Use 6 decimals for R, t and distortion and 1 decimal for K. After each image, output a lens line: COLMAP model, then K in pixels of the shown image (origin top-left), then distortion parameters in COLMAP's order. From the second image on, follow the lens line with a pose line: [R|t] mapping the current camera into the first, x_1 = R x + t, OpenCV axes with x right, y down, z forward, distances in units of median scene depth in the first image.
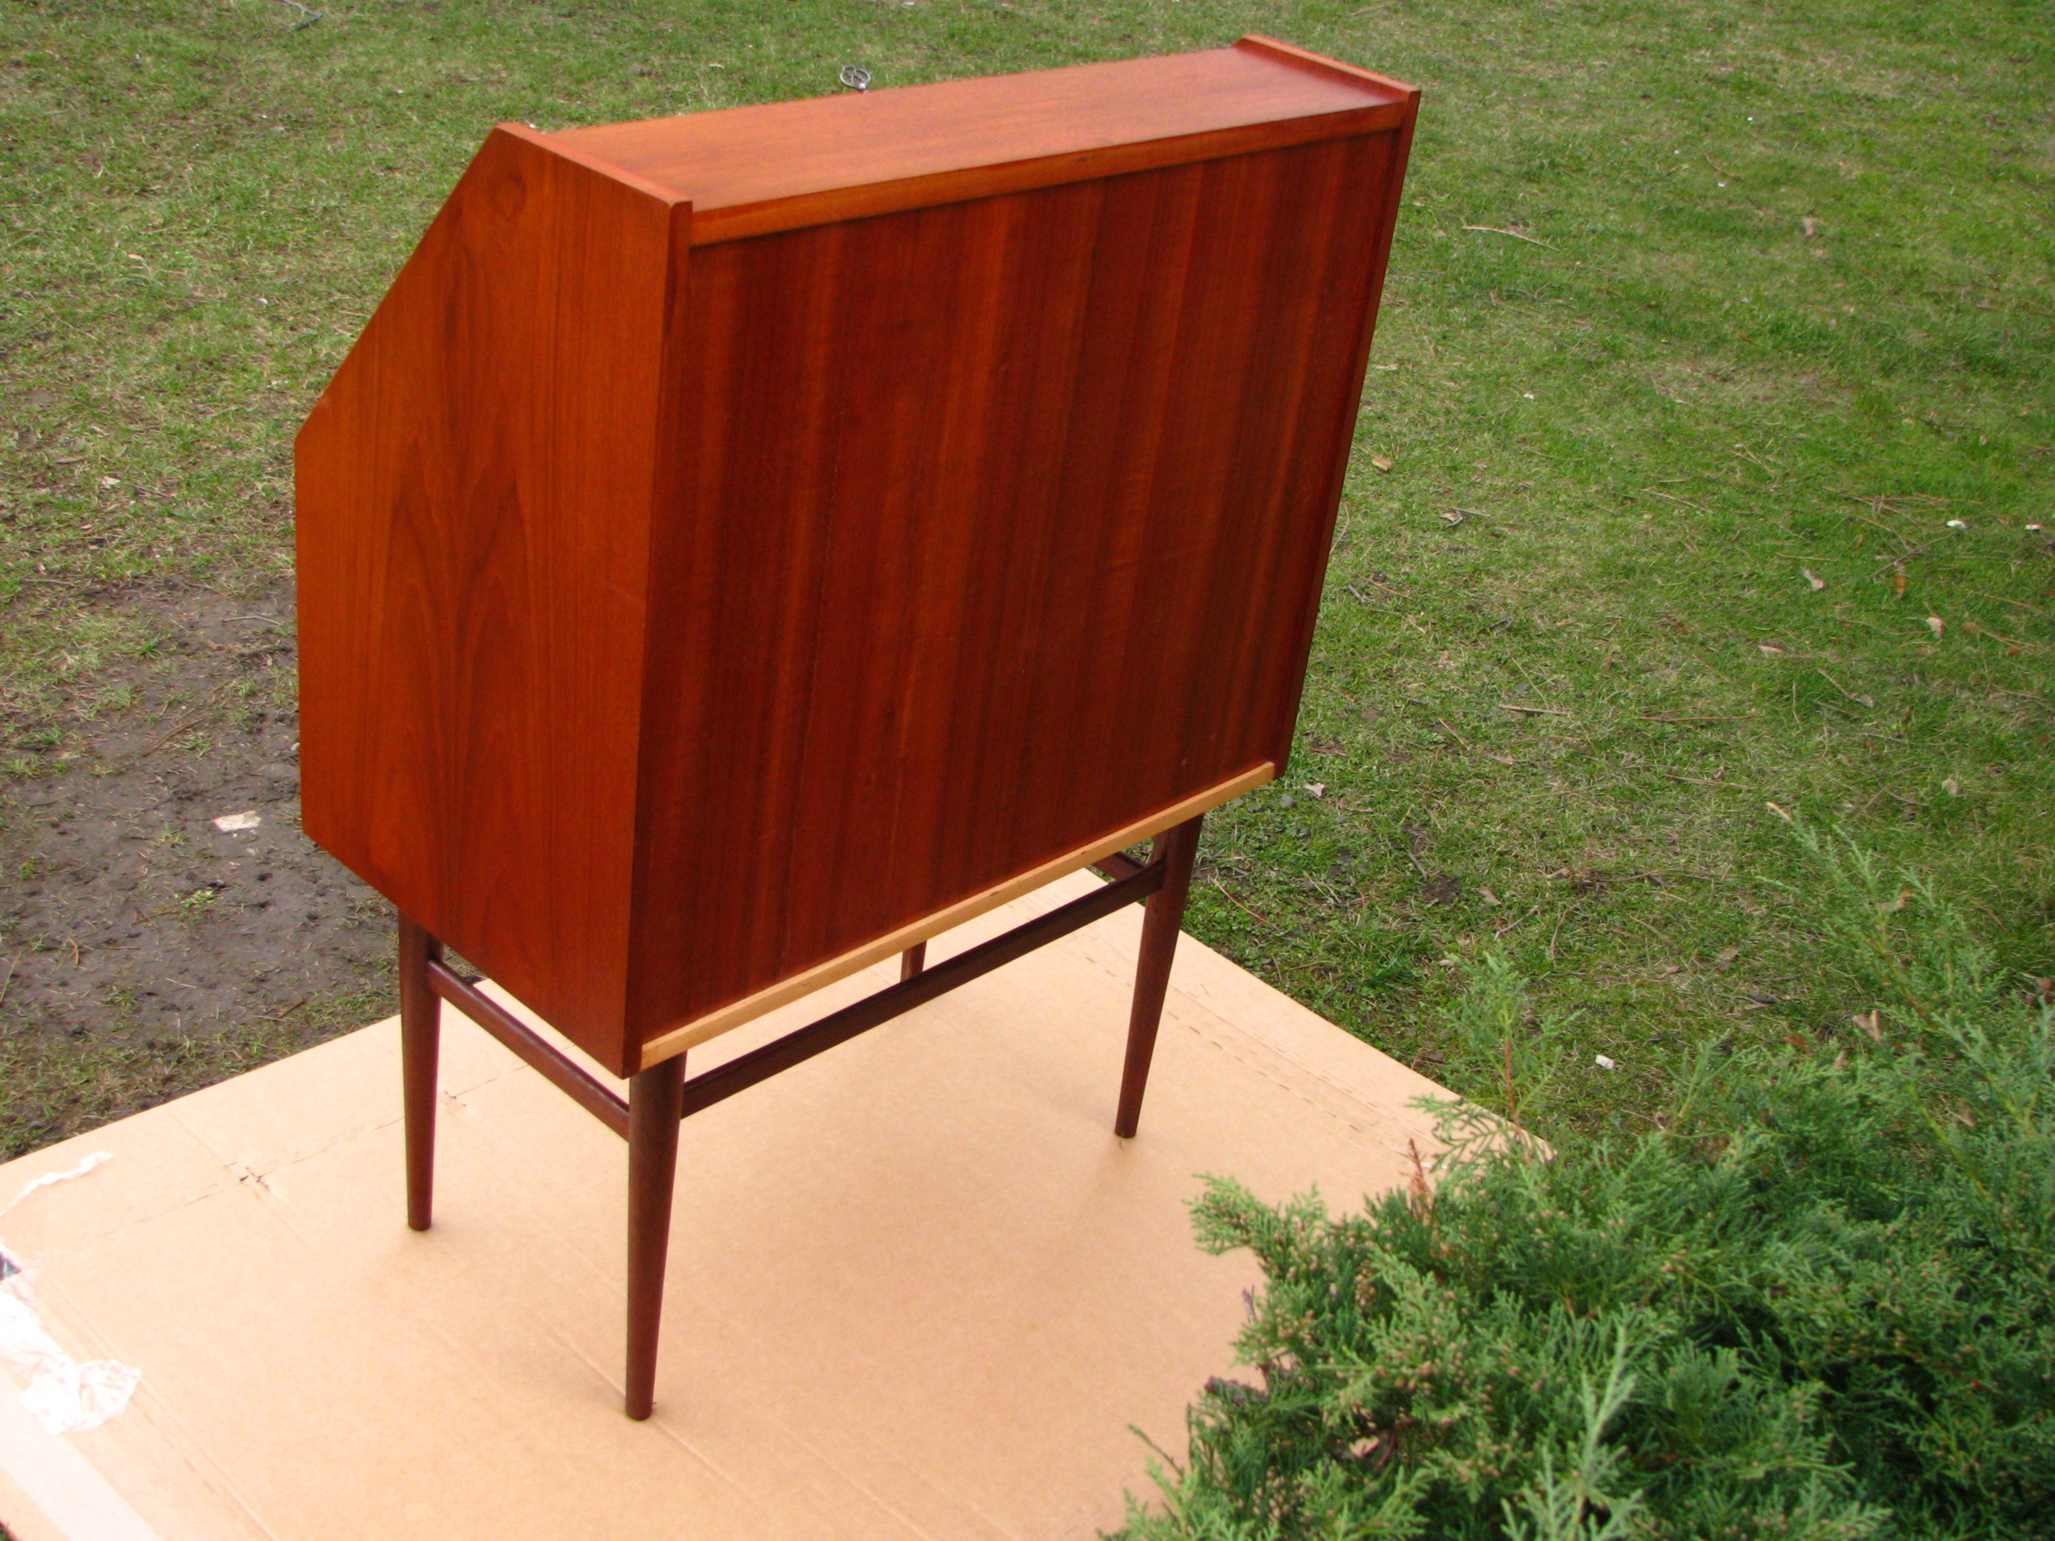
lens RADIAL K [[2403.6, 0, 1027.5], [0, 2403.6, 770.5], [0, 0, 1]] dist [-0.094864, -0.004088]
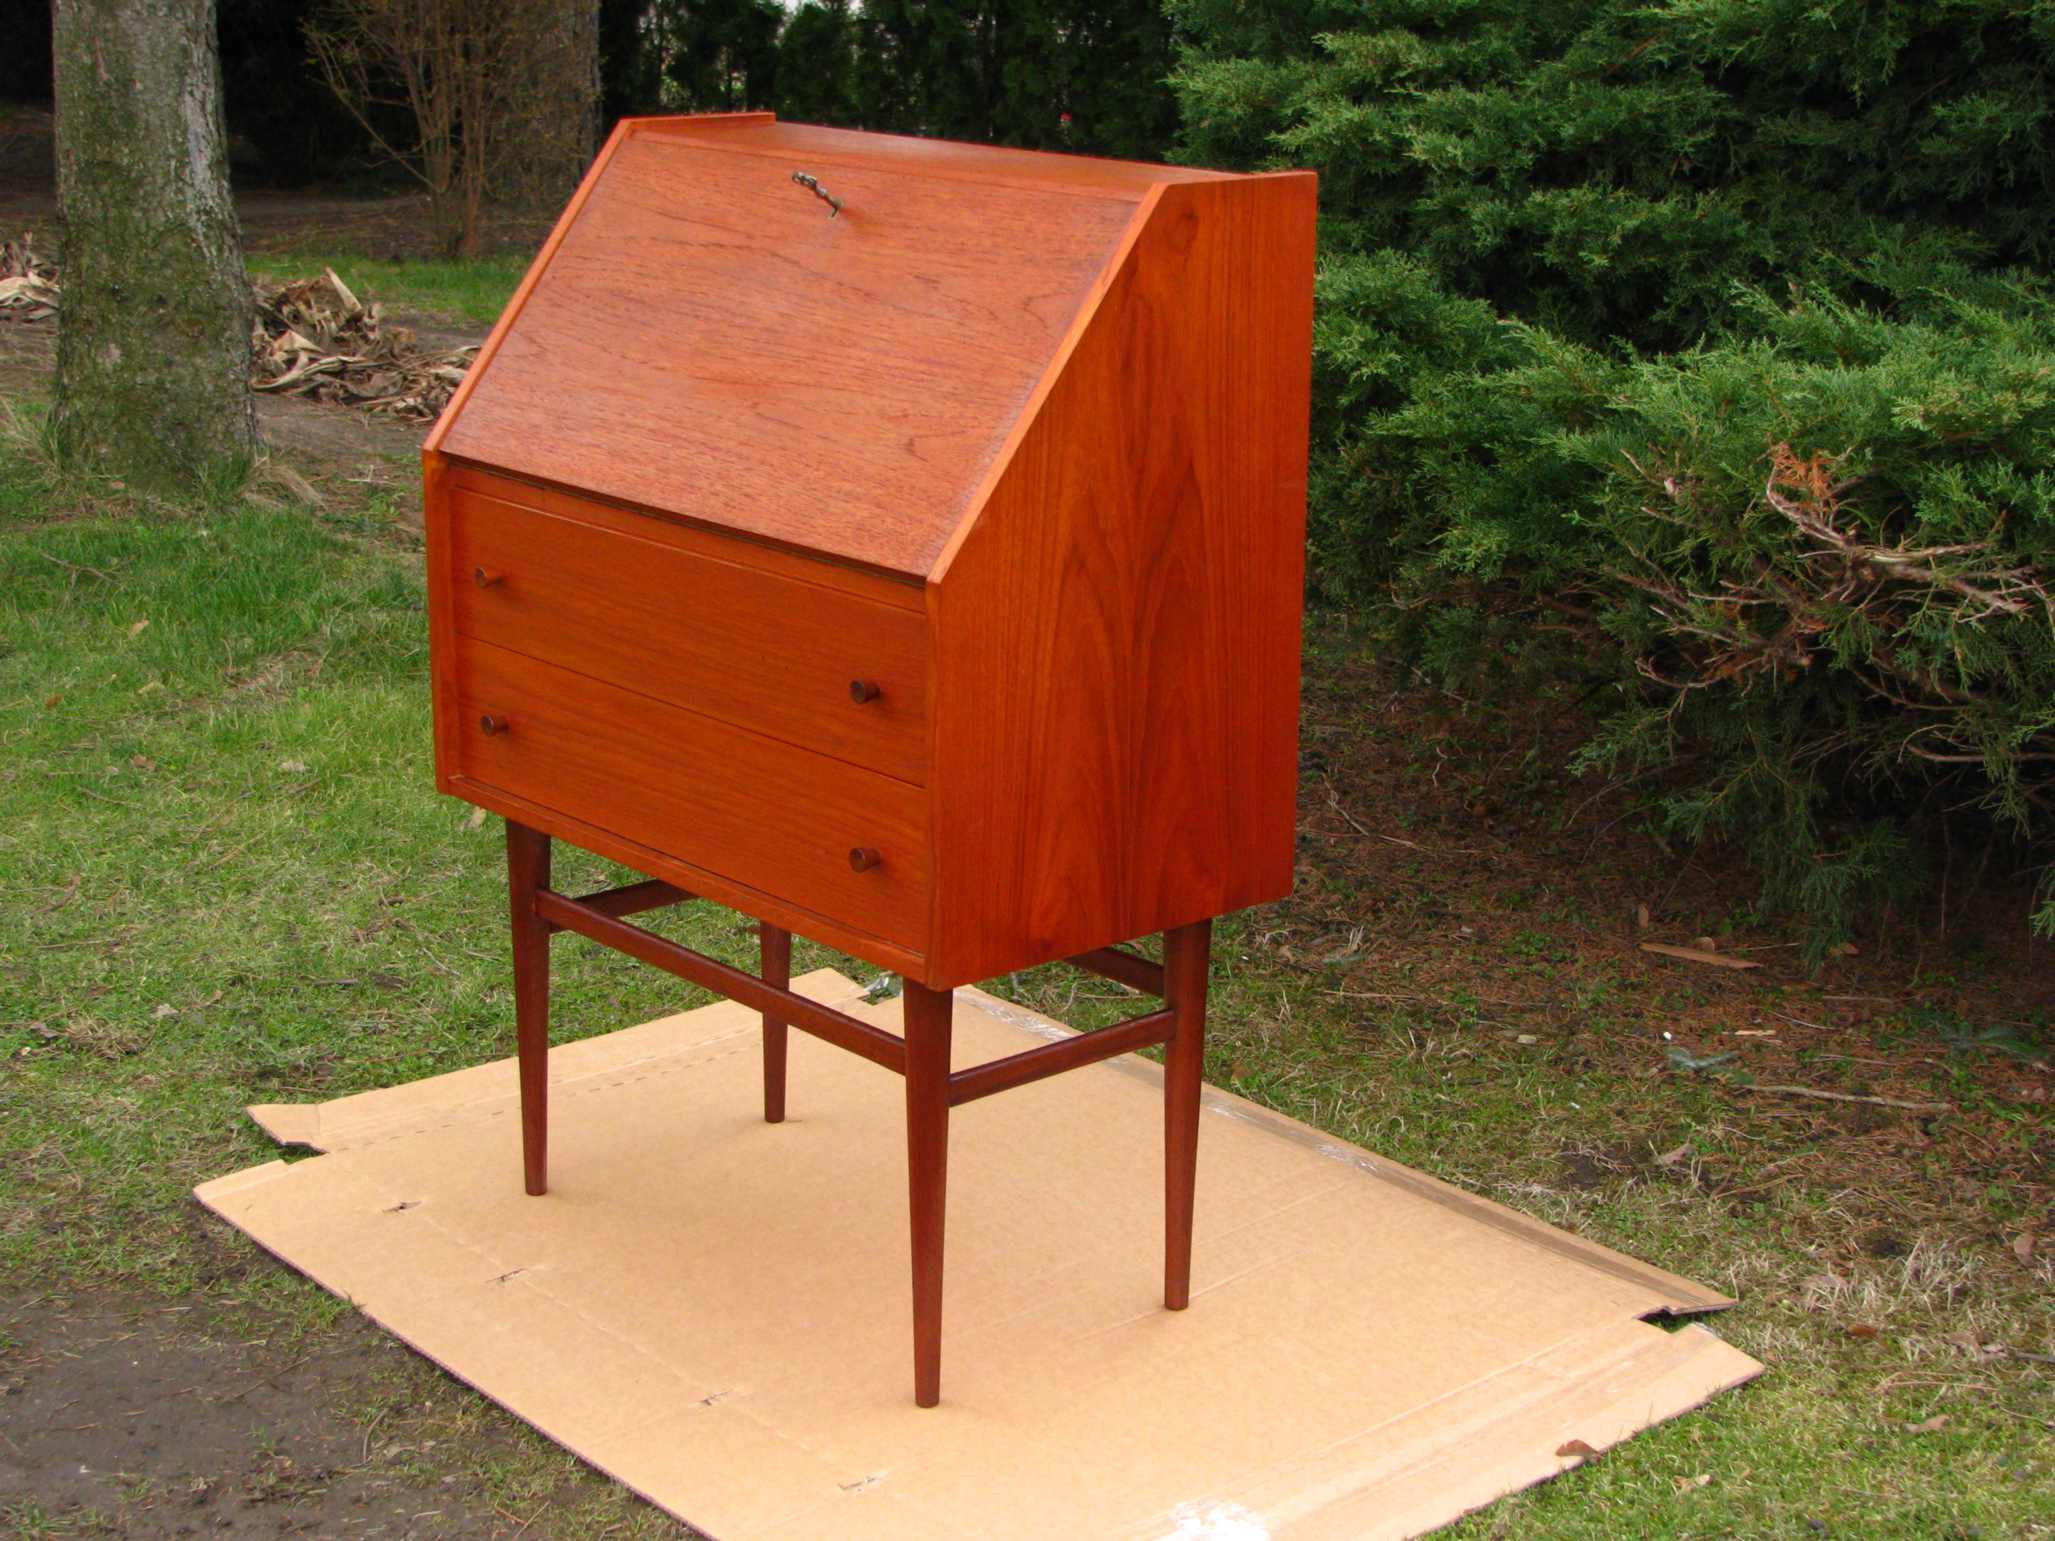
lens RADIAL K [[3316.1, 0, 1035.0], [0, 3316.1, 768.2], [0, 0, 1]] dist [-0.056036, 0.743096]
pose [[0.090729, -0.386864, 0.917663, -1.229430], [0.489178, 0.819948, 0.297305, -0.356635], [-0.867452, 0.421926, 0.263639, 0.441450]]
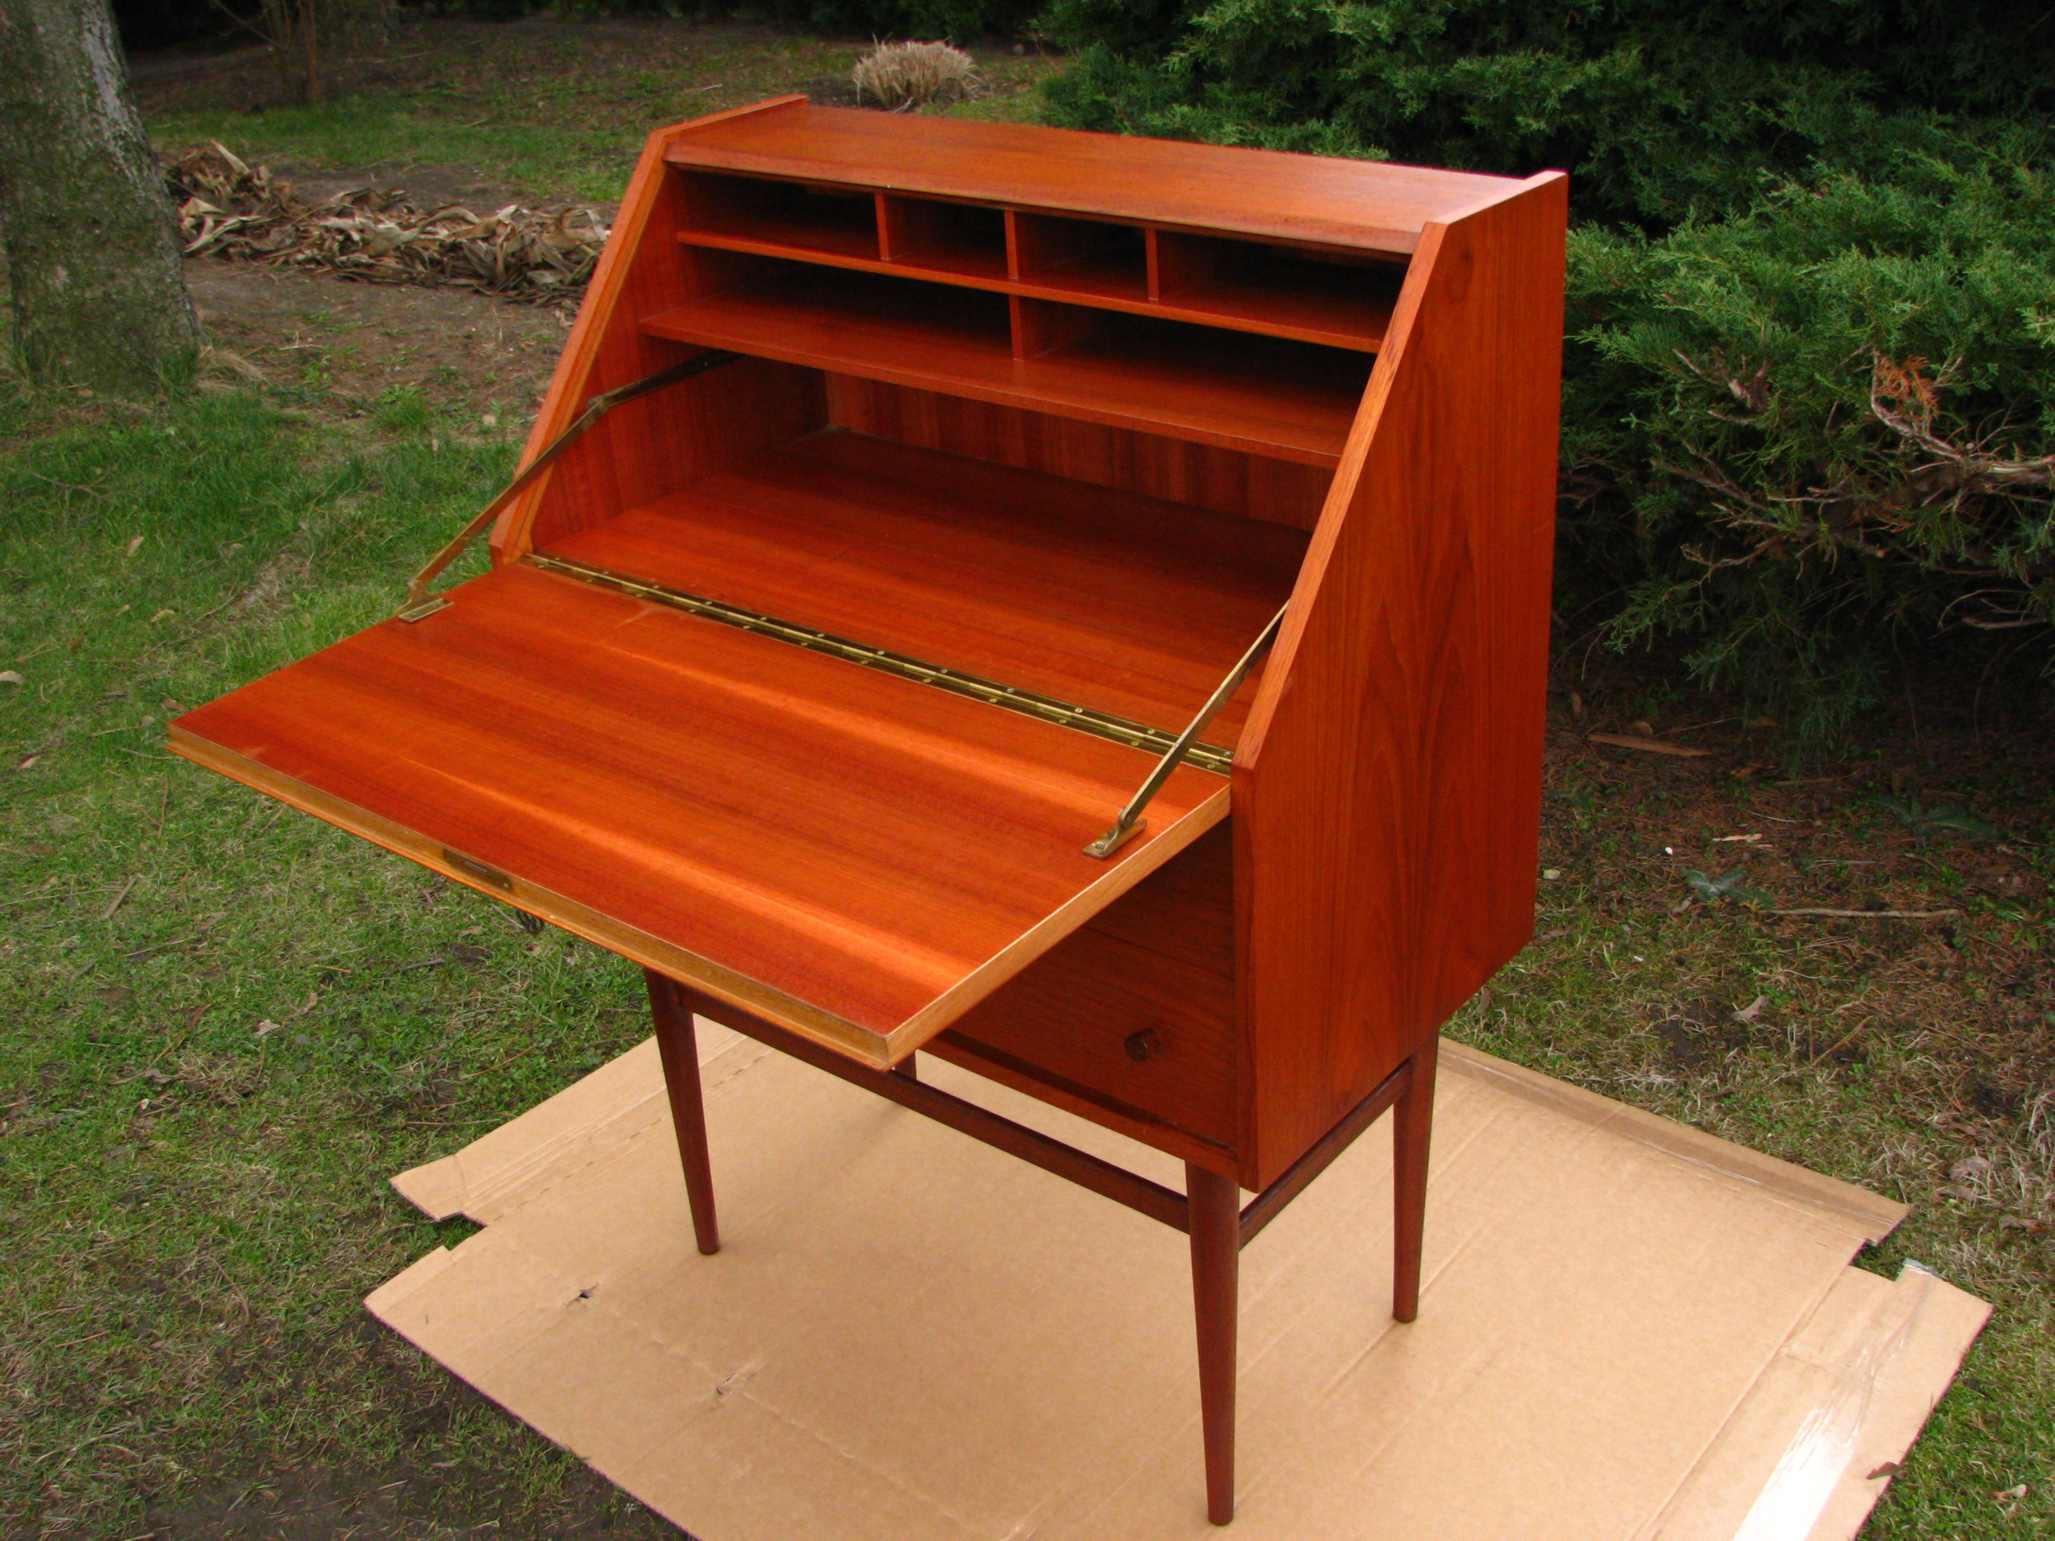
lens RADIAL K [[2238.0, 0, 1038.3], [0, 2238.0, 775.8], [0, 0, 1]] dist [-0.201241, 0.297801]
pose [[-0.085971, -0.559167, 0.824586, -0.702608], [0.527704, 0.676462, 0.513739, -0.429421], [-0.845067, 0.479304, 0.236918, 0.637412]]
